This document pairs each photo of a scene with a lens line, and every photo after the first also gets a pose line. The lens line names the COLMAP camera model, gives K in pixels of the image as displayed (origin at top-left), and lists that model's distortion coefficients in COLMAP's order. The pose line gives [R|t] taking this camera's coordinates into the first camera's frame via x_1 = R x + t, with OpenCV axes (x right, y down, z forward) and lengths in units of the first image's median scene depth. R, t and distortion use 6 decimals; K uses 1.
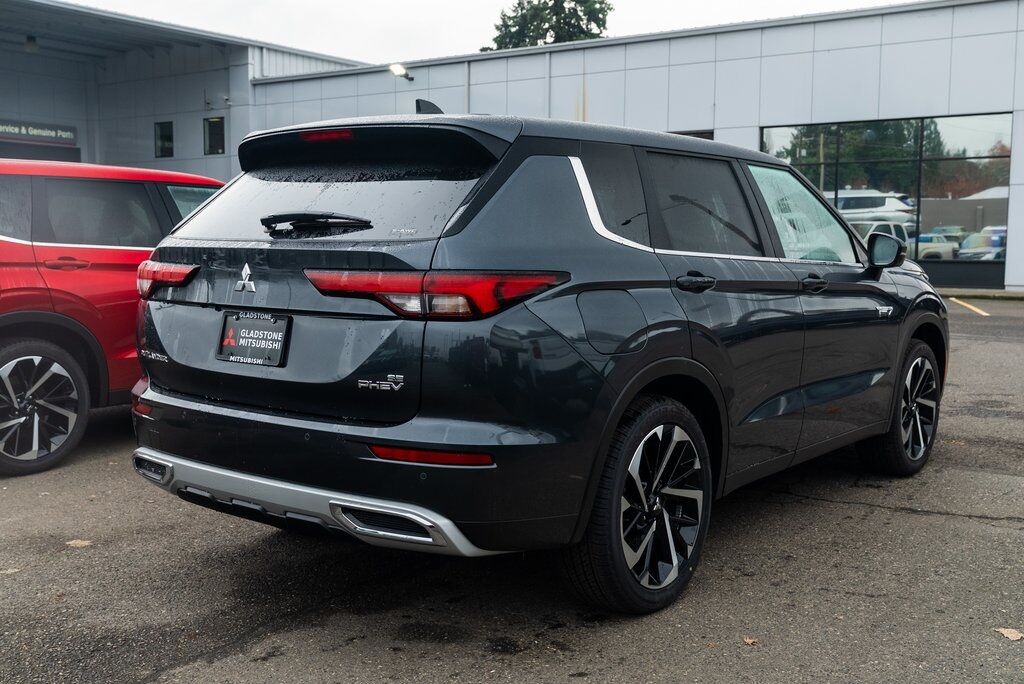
lens RADIAL K [[1111.1, 0, 531.6], [0, 1111.1, 342.3], [0, 0, 1]] dist [0.014003, 0.008609]
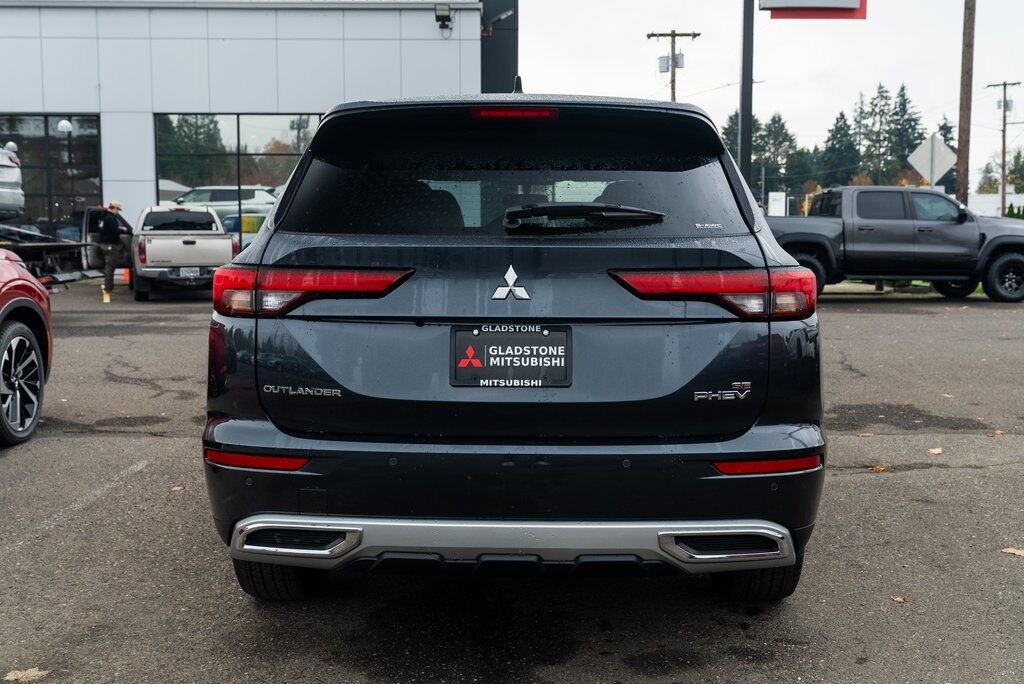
lens RADIAL K [[1121.5, 0, 512.0], [0, 1121.5, 342.0], [0, 0, 1]] dist [0.006465, 0.015851]
pose [[0.803346, -0.063831, 0.592082, -0.750828], [0.060338, 0.997847, 0.025707, -0.035725], [-0.592448, 0.015073, 0.805468, 0.332875]]
